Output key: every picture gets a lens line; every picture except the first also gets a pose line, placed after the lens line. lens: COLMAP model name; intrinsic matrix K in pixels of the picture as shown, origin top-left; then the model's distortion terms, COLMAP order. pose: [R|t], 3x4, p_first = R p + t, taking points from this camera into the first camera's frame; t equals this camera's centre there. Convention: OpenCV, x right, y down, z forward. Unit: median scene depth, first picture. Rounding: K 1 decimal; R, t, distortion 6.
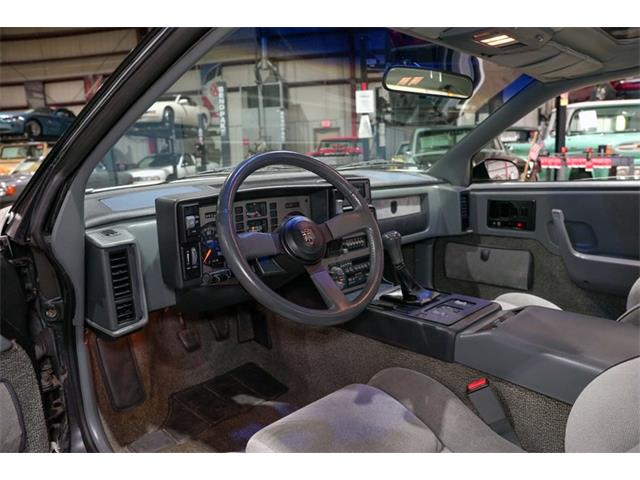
lens RADIAL K [[437.4, 0, 322.4], [0, 437.4, 240.9], [0, 0, 1]] dist [-0.146597, 0.115838]
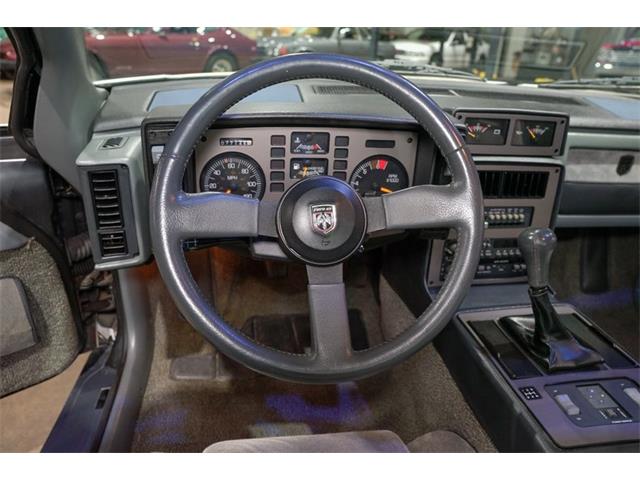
lens RADIAL K [[437.4, 0, 322.4], [0, 437.4, 240.9], [0, 0, 1]] dist [-0.146597, 0.115838]
pose [[0.819296, 0.314754, -0.479254, 0.194768], [-0.178378, 0.934295, 0.308664, -0.124425], [0.544918, -0.167399, 0.821609, 0.413955]]
